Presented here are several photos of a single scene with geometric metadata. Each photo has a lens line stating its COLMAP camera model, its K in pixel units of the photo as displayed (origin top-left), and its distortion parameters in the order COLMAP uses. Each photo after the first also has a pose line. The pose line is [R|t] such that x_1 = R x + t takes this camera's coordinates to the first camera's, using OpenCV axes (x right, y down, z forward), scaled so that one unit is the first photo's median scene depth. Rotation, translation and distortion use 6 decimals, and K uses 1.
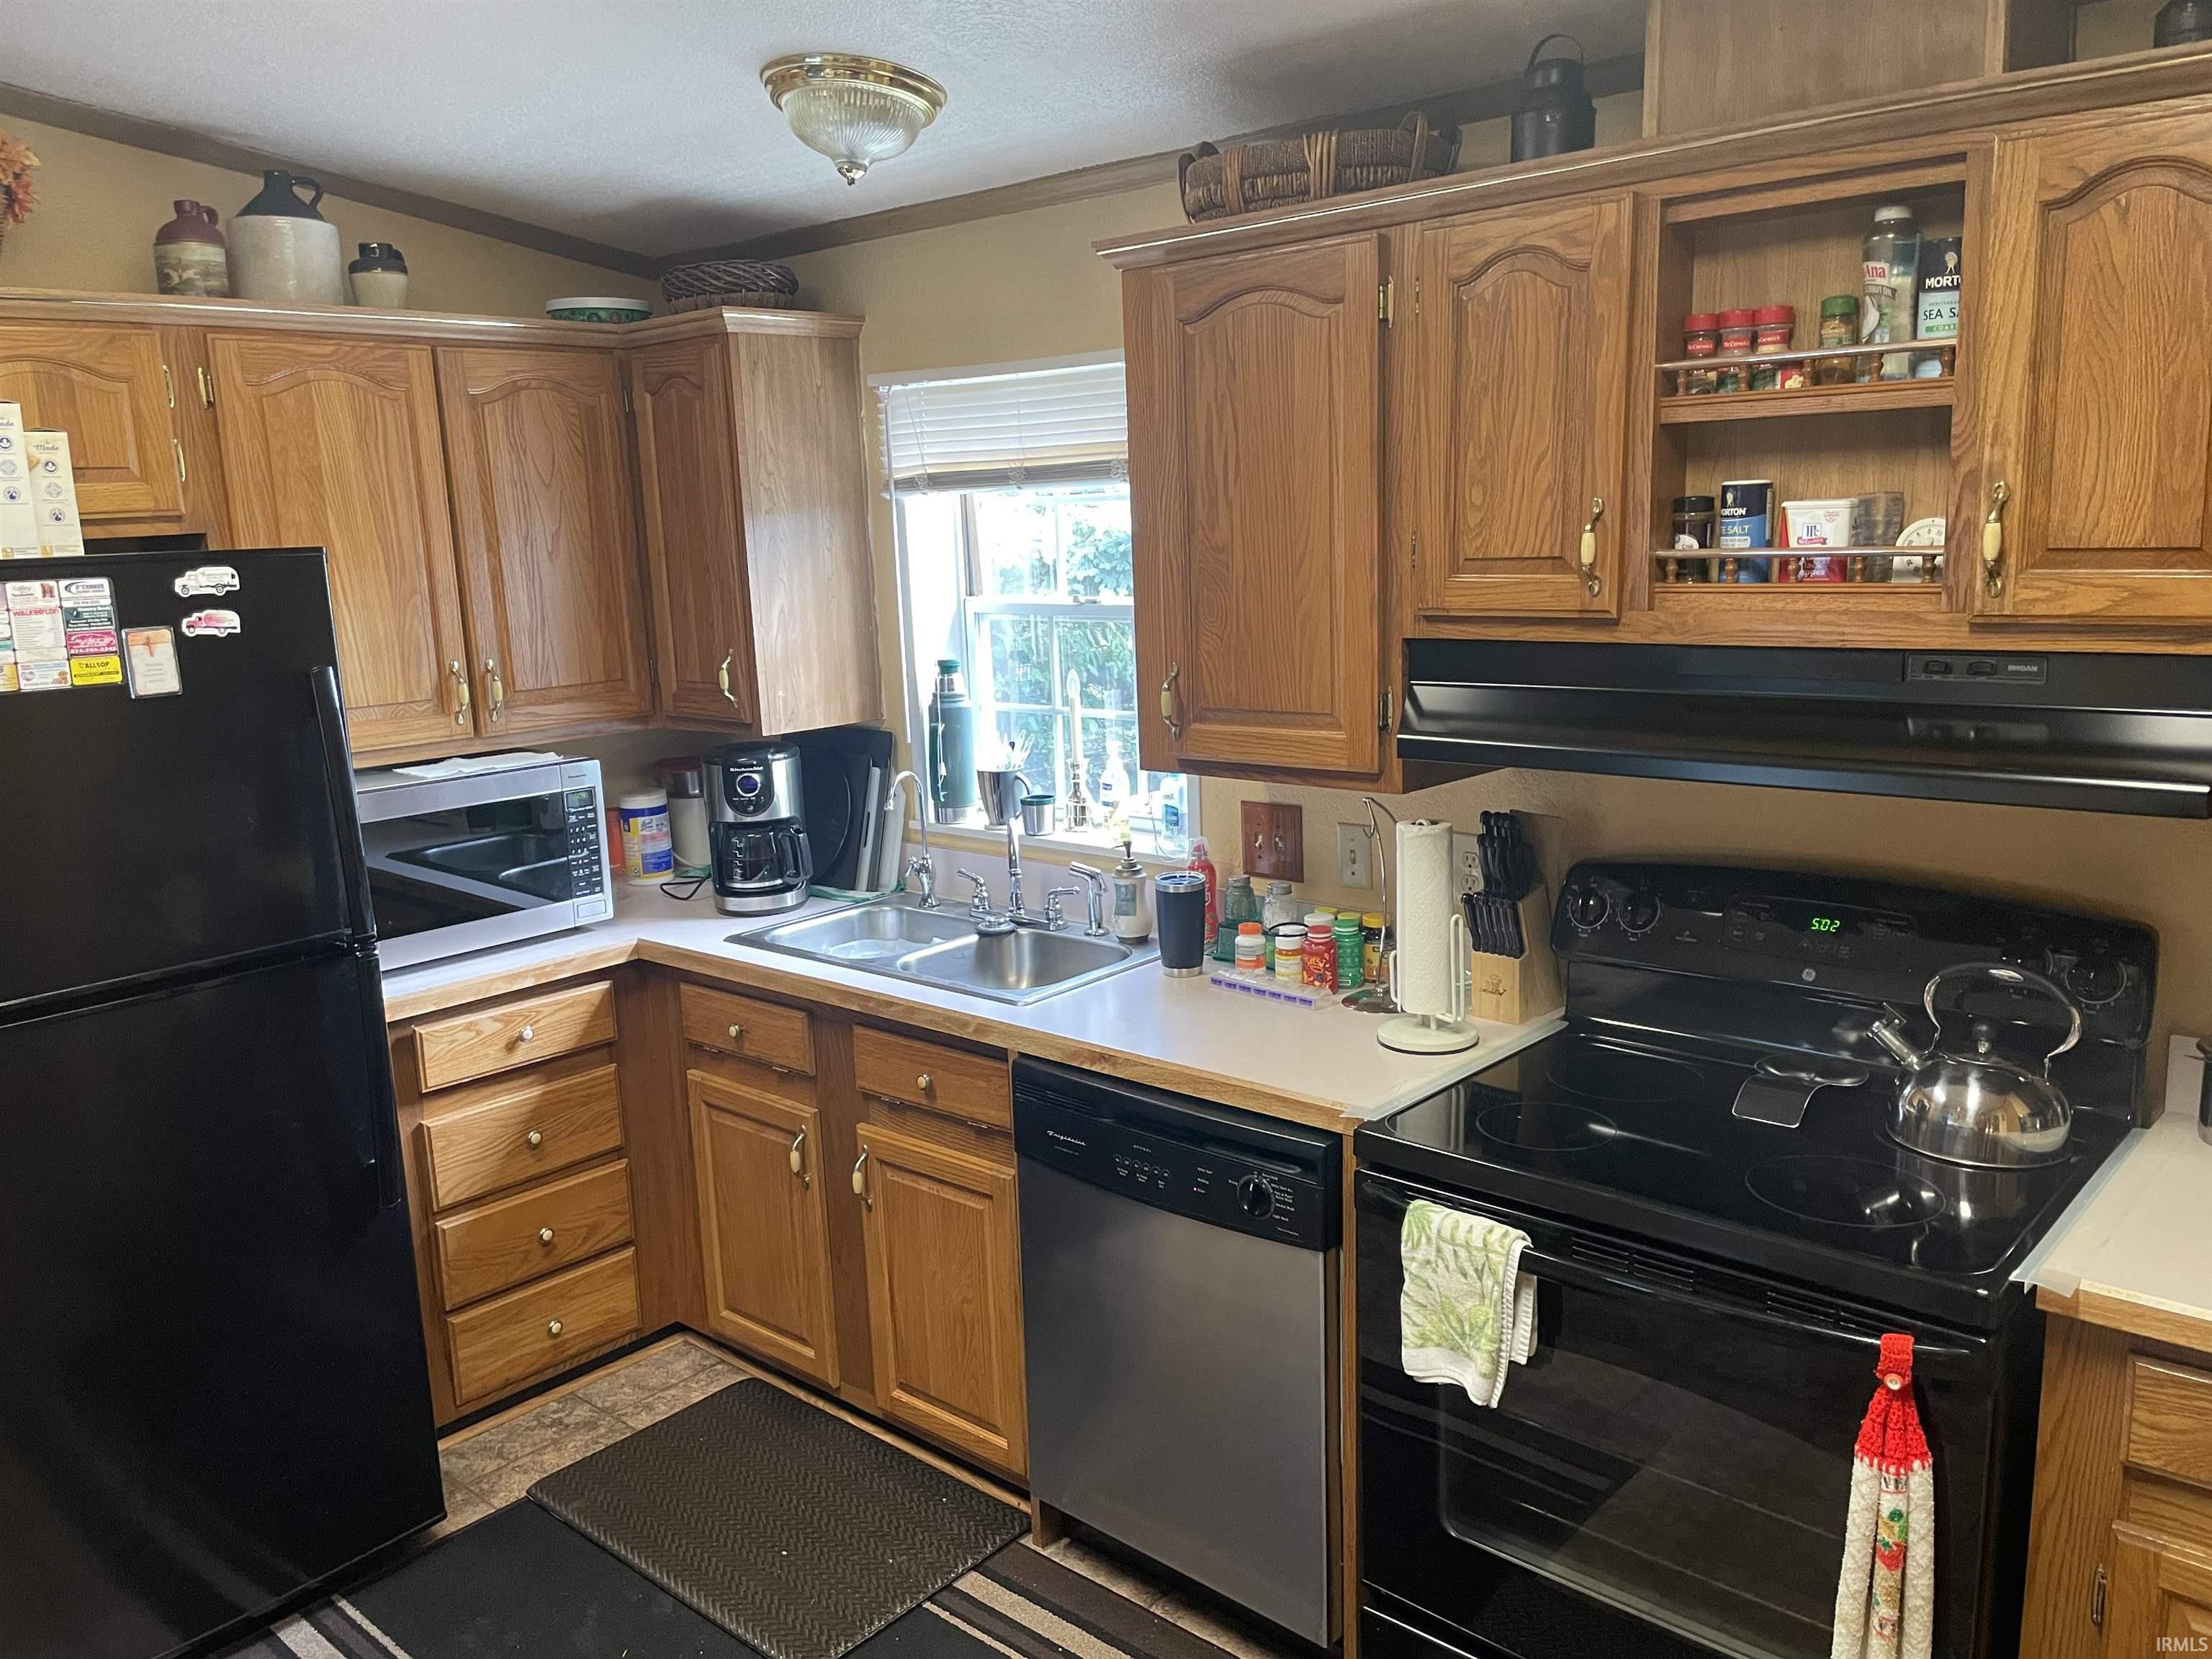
lens RADIAL K [[1729.3, 0, 1106.0], [0, 1729.3, 829.5], [0, 0, 1]] dist [0.155254, -0.139304]
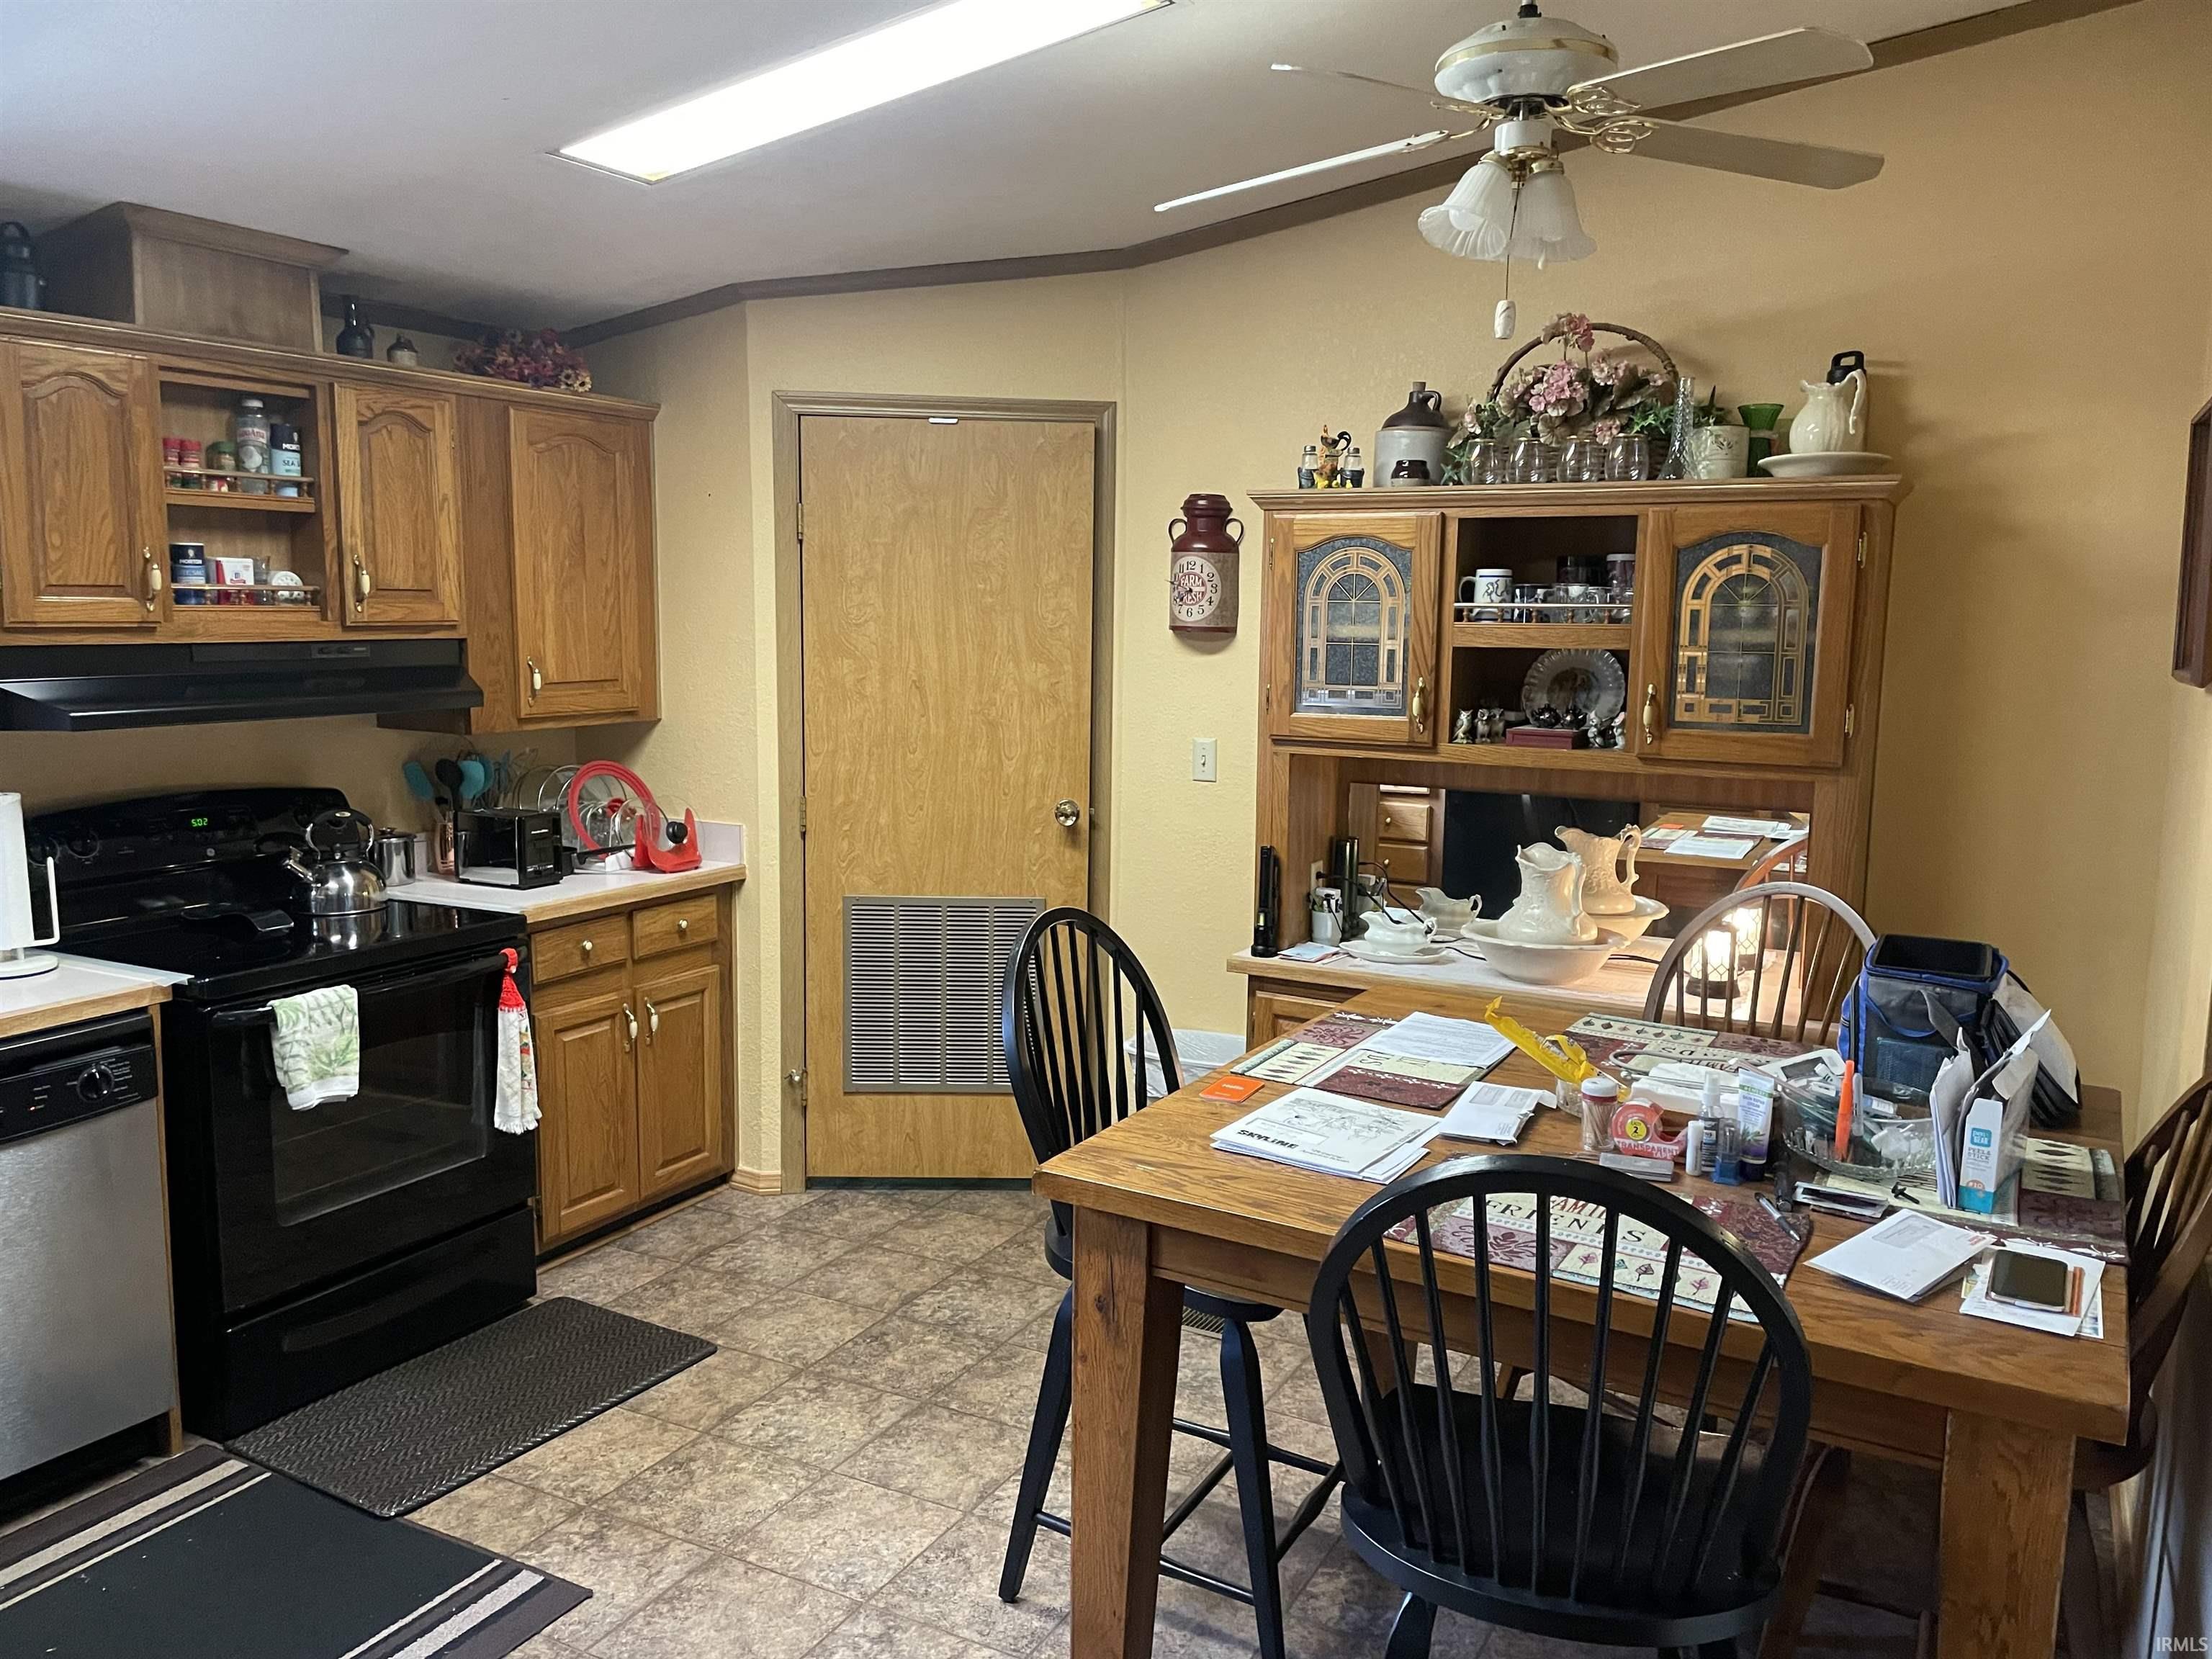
lens RADIAL K [[1654.7, 0, 1106.0], [0, 1654.7, 829.5], [0, 0, 1]] dist [0.089685, -0.107568]
pose [[-0.219328, -0.105338, 0.969948, -1.383859], [0.176061, 0.973561, 0.145542, -0.018405], [-0.959634, 0.202691, -0.194983, 0.560155]]
